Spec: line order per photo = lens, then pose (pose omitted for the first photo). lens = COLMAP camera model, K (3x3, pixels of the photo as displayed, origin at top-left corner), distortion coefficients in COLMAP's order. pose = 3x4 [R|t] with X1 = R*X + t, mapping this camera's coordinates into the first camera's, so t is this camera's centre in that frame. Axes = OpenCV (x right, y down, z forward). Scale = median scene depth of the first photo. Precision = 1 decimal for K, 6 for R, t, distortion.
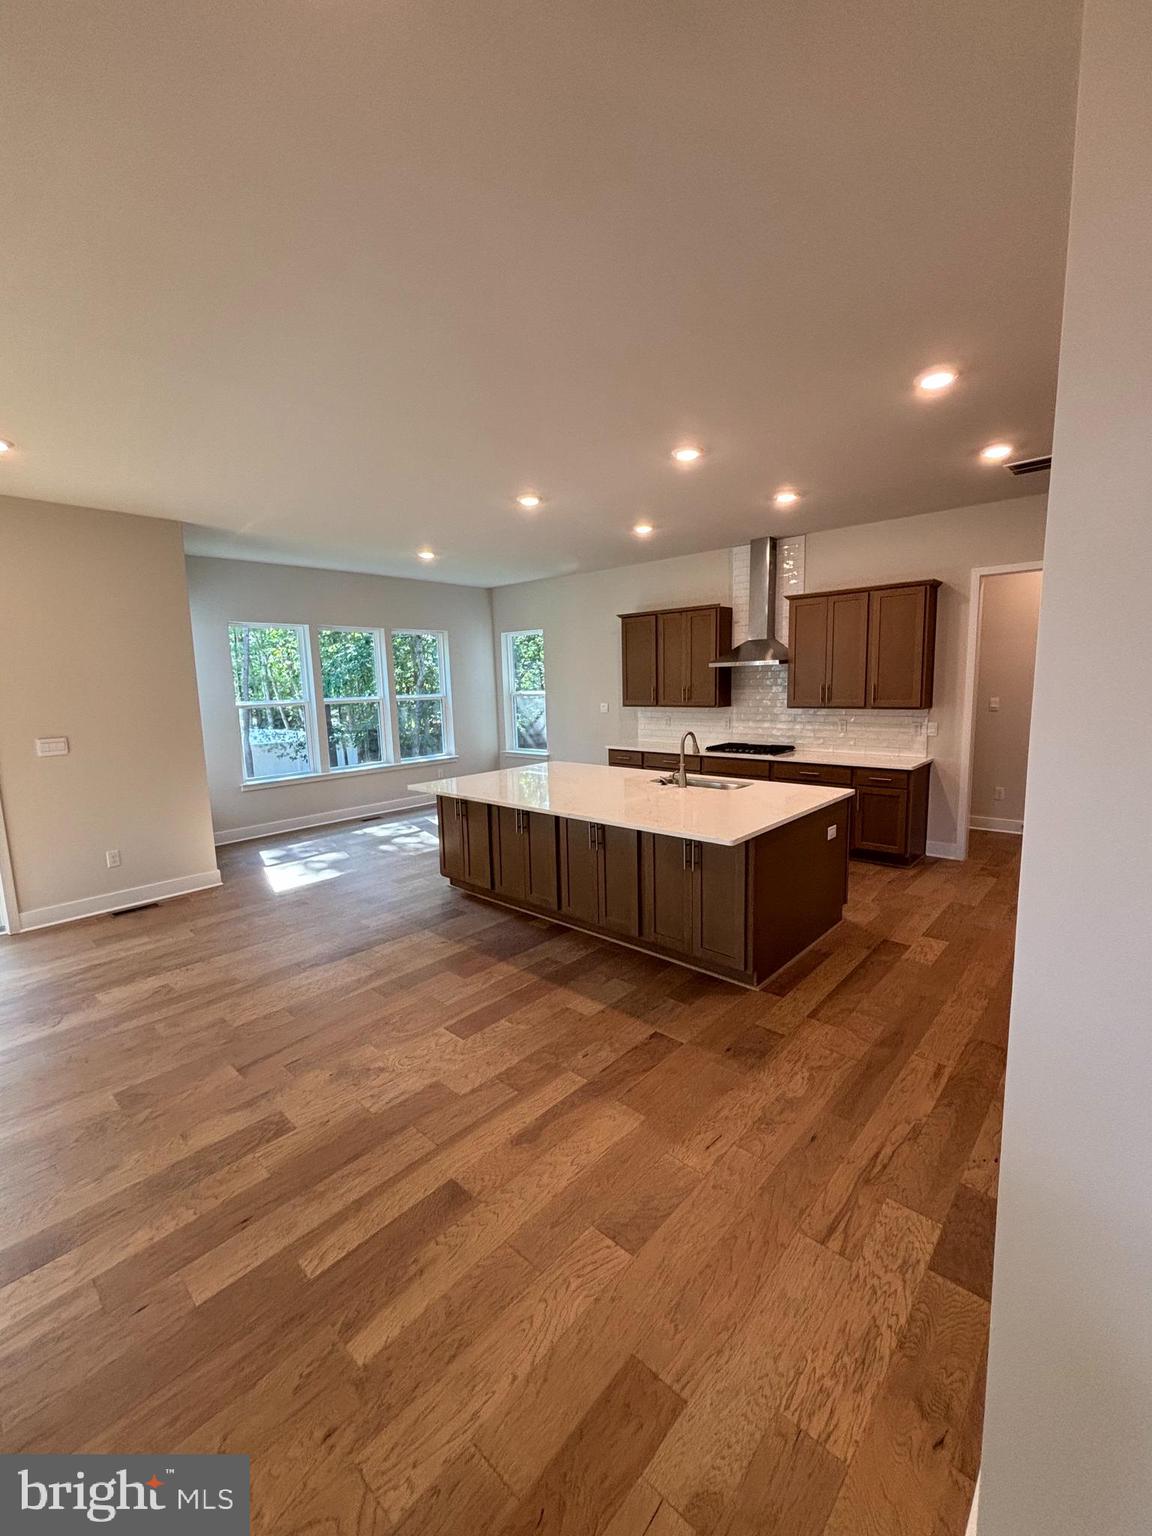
lens RADIAL K [[634.9, 0, 576.0], [0, 634.9, 768.0], [0, 0, 1]] dist [-0.001362, -0.000085]
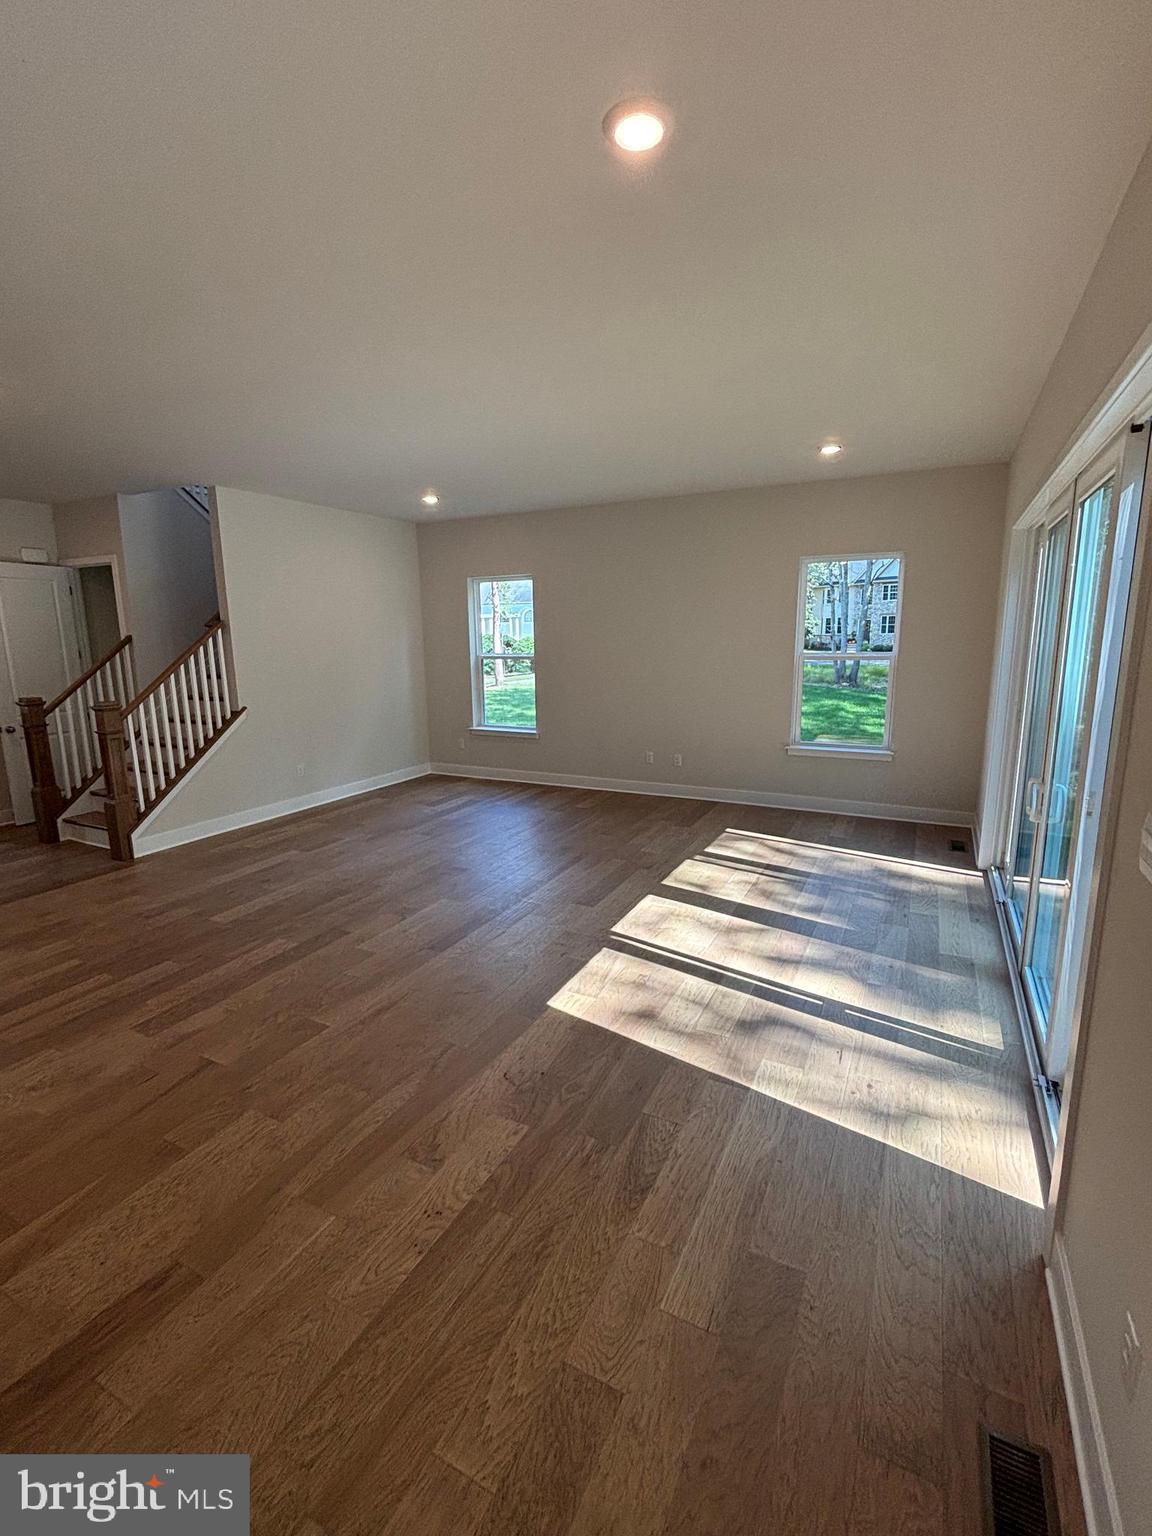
lens RADIAL K [[690.6, 0, 576.0], [0, 690.6, 768.0], [0, 0, 1]] dist [0.003489, -0.000133]
pose [[-0.964721, 0.086540, -0.248643, -0.608028], [0.001837, 0.946622, 0.322341, -0.194239], [0.263266, 0.310512, -0.913385, 1.415217]]
